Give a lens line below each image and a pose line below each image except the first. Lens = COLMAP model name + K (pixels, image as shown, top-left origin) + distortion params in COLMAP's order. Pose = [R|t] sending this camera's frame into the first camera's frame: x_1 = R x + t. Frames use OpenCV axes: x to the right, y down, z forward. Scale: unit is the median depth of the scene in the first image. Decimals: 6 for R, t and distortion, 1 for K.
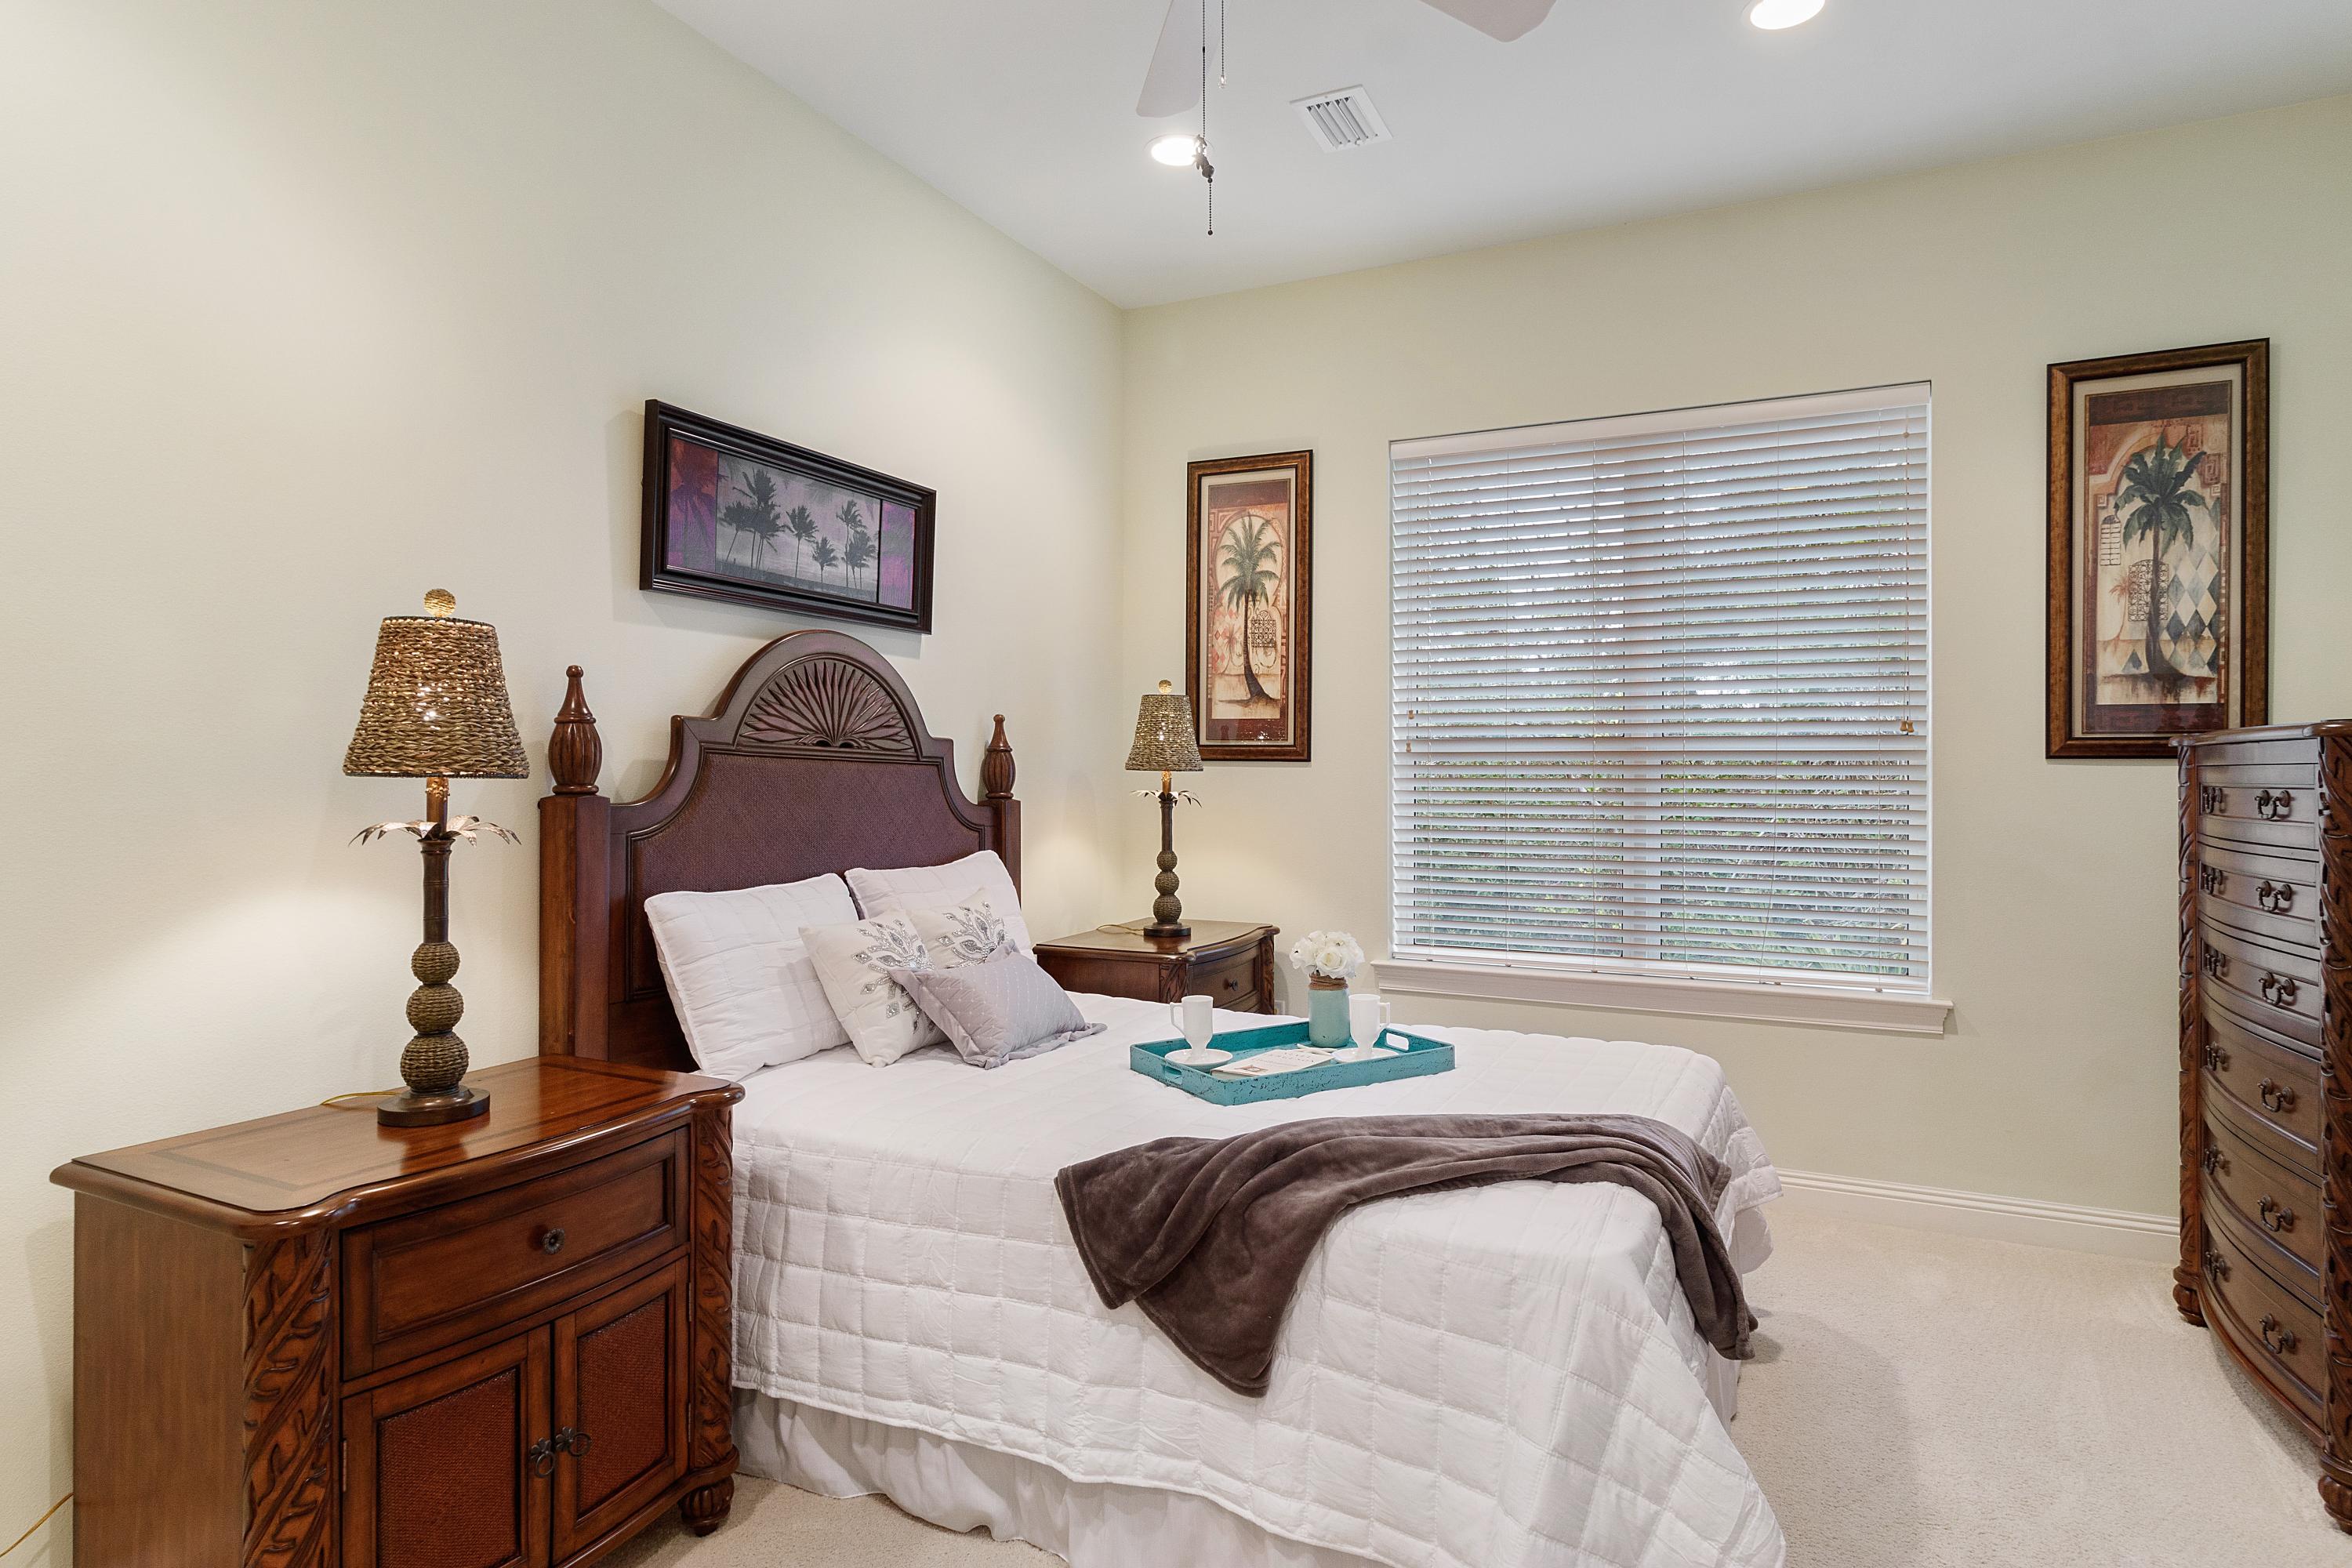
lens RADIAL K [[1272.3, 0, 1167.6], [0, 1272.3, 771.7], [0, 0, 1]] dist [-0.000369, 0.000850]
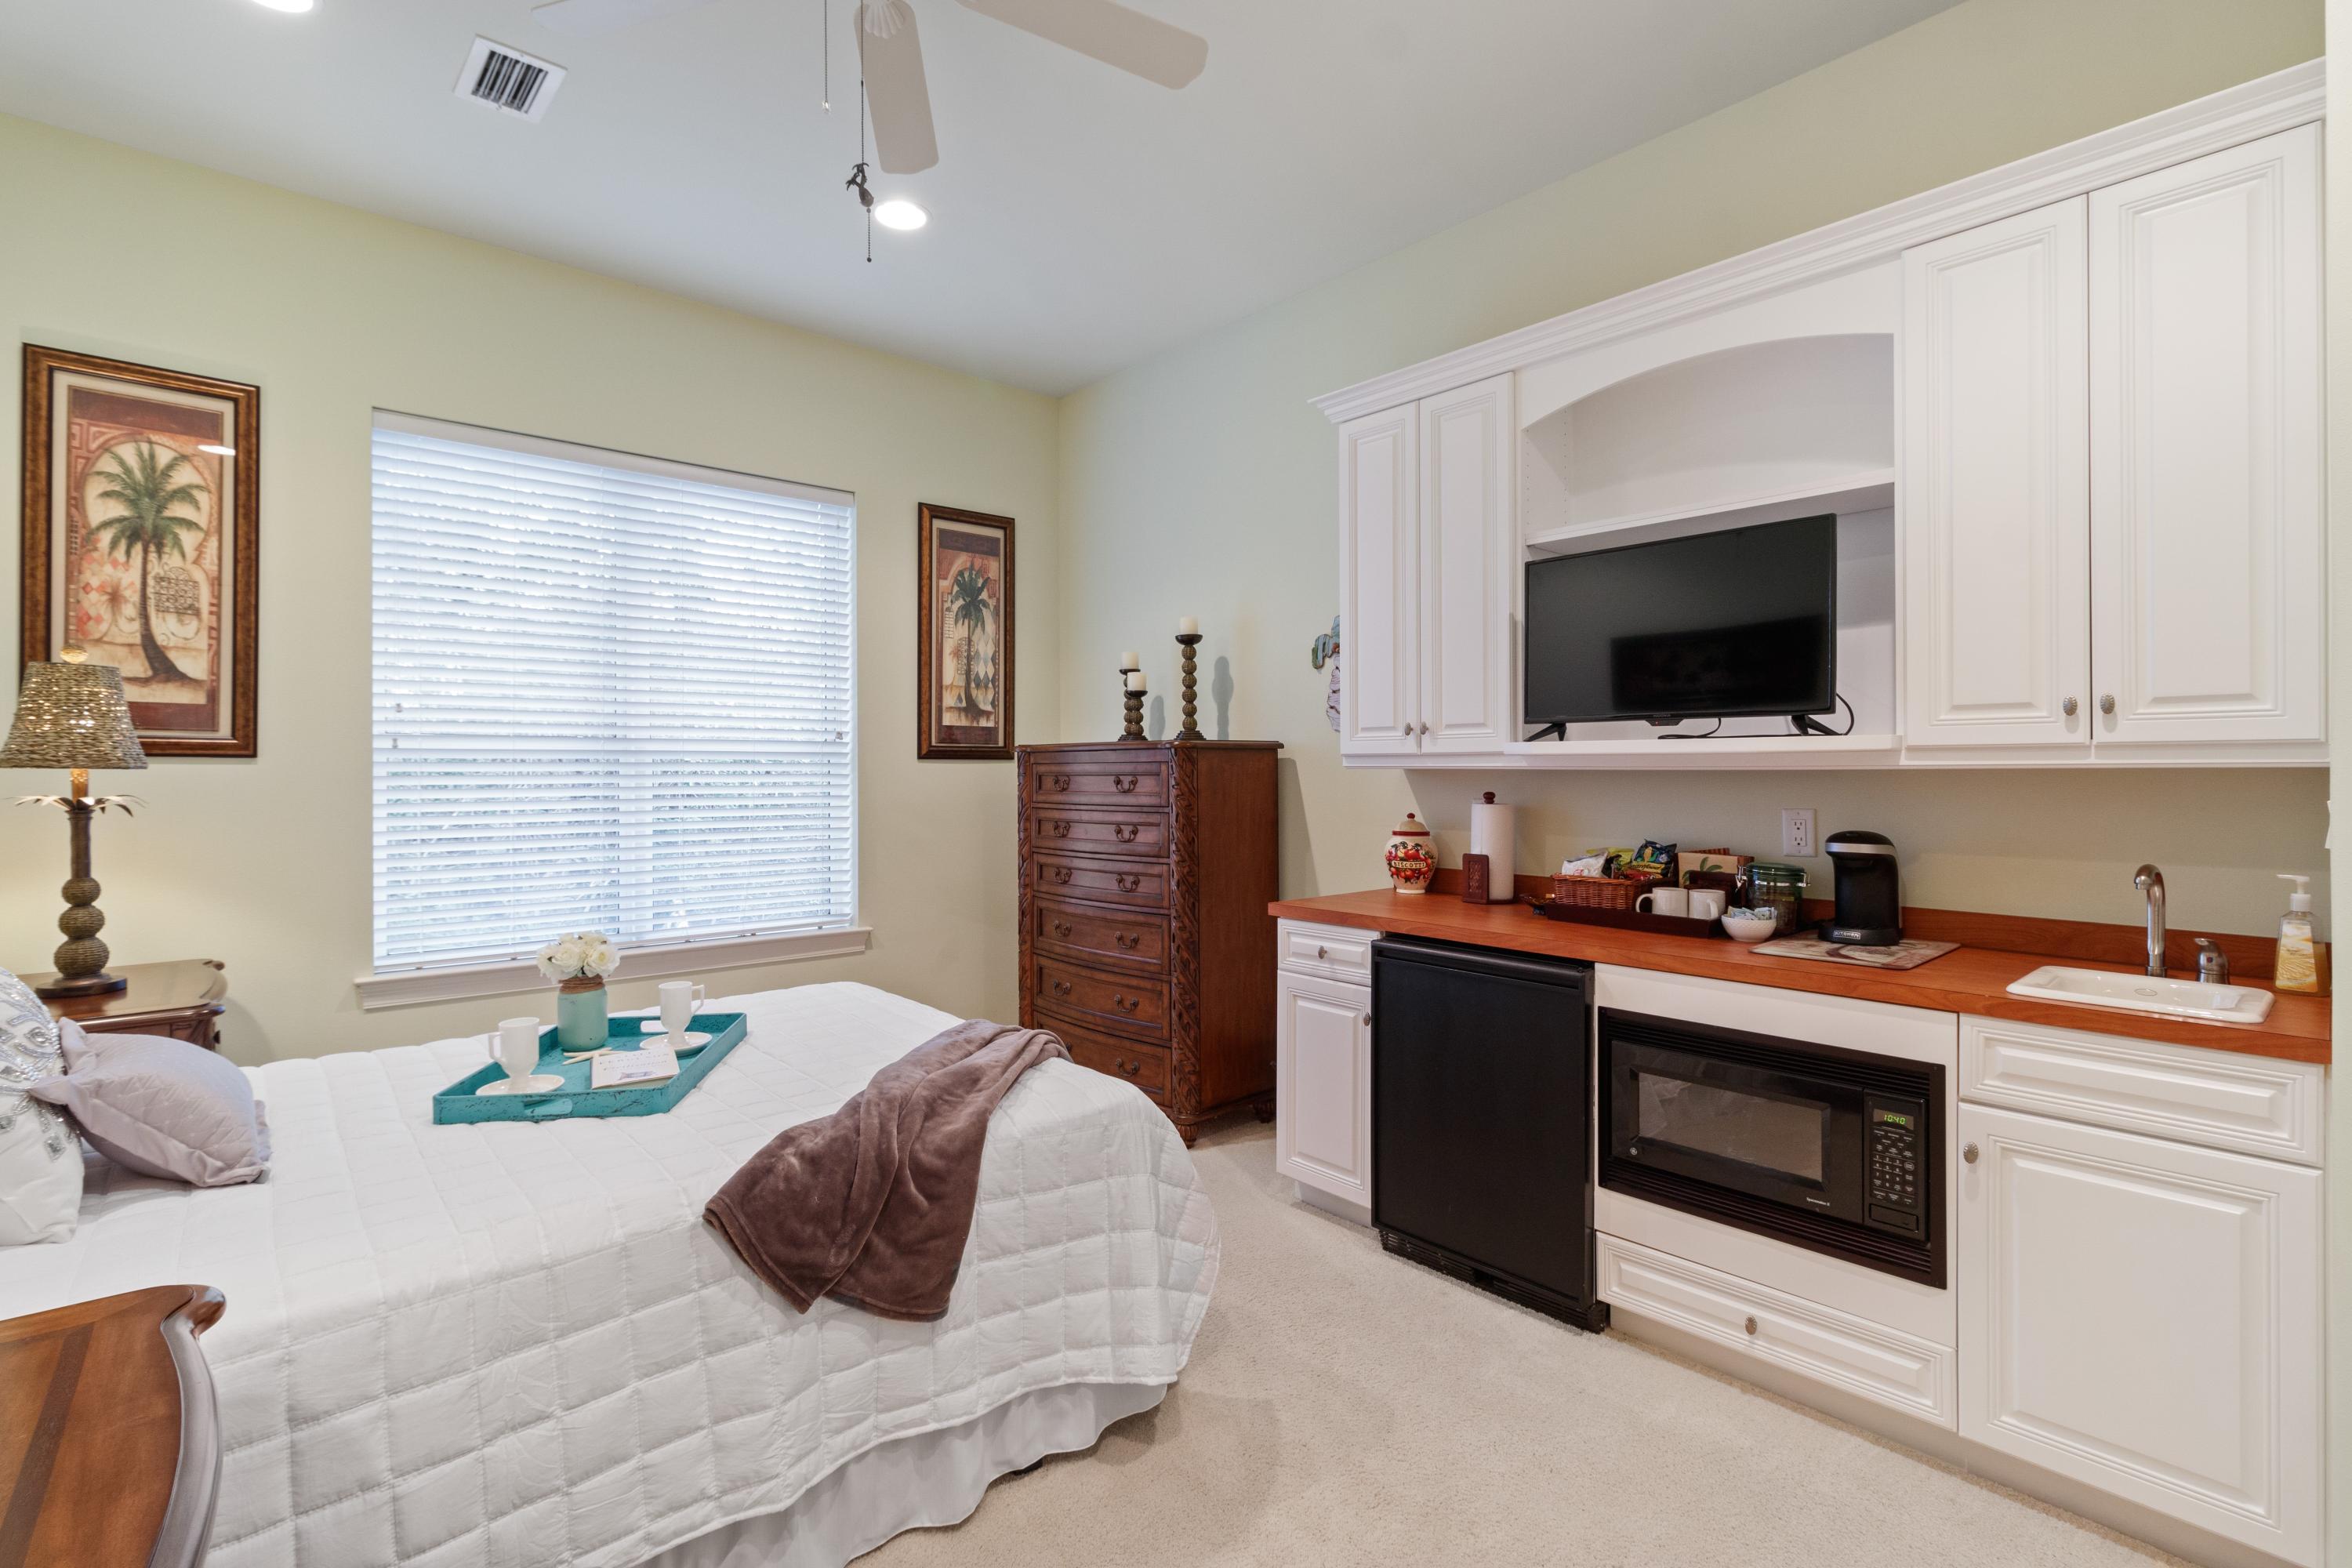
lens RADIAL K [[1076.0, 0, 1134.1], [0, 1076.0, 764.5], [0, 0, 1]] dist [0.005172, -0.000174]
pose [[0.409978, 0.000727, 0.912095, -0.392594], [0.002729, 0.999994, -0.002024, -0.000431], [-0.912091, 0.003319, 0.409974, 0.236150]]
